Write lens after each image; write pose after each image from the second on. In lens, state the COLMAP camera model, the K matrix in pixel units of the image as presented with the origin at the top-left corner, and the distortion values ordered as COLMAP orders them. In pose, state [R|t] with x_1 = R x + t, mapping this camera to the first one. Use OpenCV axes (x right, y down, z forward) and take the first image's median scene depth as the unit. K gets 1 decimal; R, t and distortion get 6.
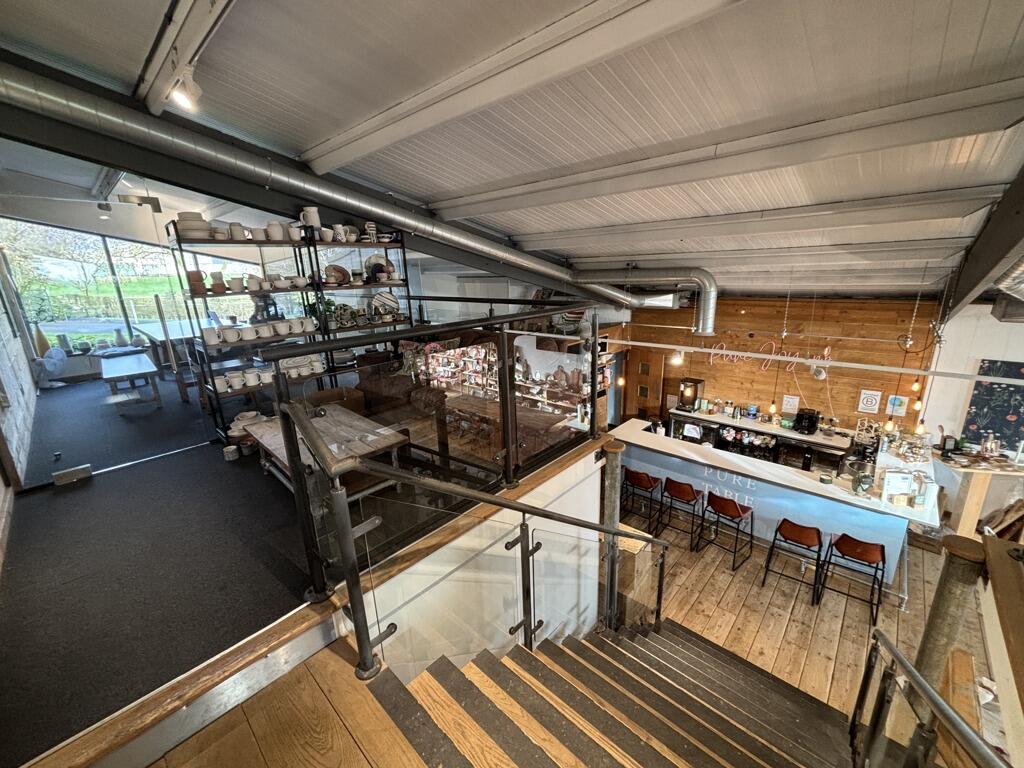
lens RADIAL K [[415.3, 0, 512.0], [0, 415.3, 384.0], [0, 0, 1]] dist [-0.000862, 0.000366]
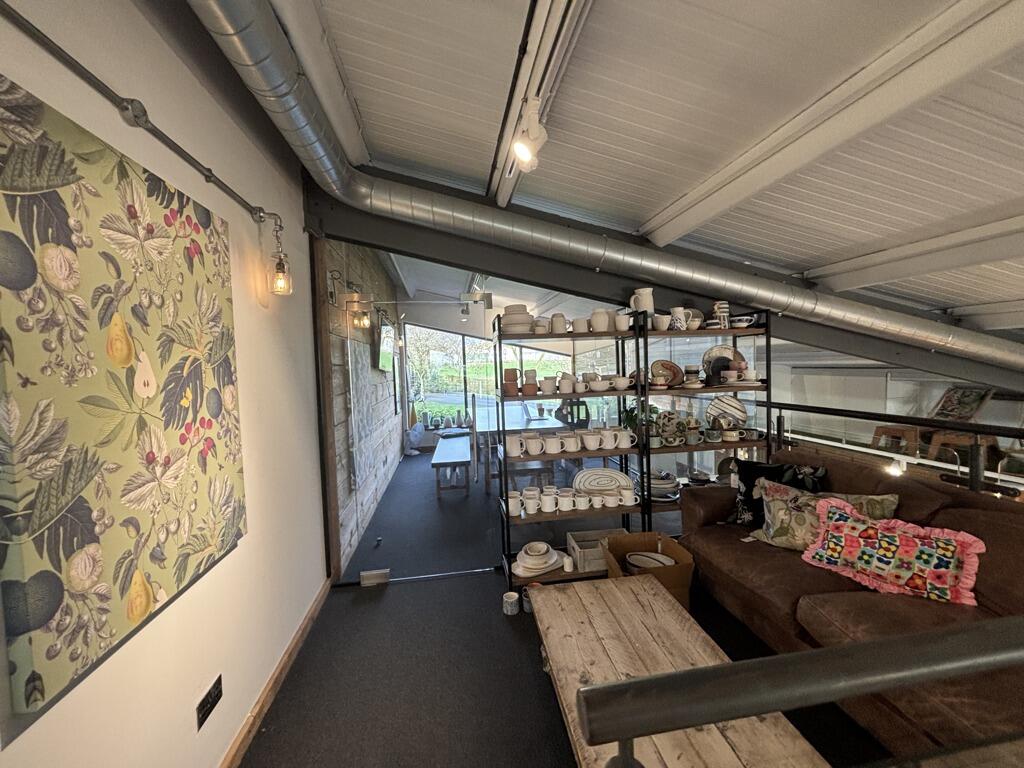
lens RADIAL K [[415.3, 0, 512.0], [0, 415.3, 384.0], [0, 0, 1]] dist [-0.000862, 0.000366]
pose [[0.788905, 0.032964, -0.613631, -0.191696], [-0.155590, 0.976738, -0.147562, -0.096789], [0.594492, 0.211887, 0.775682, 0.281299]]
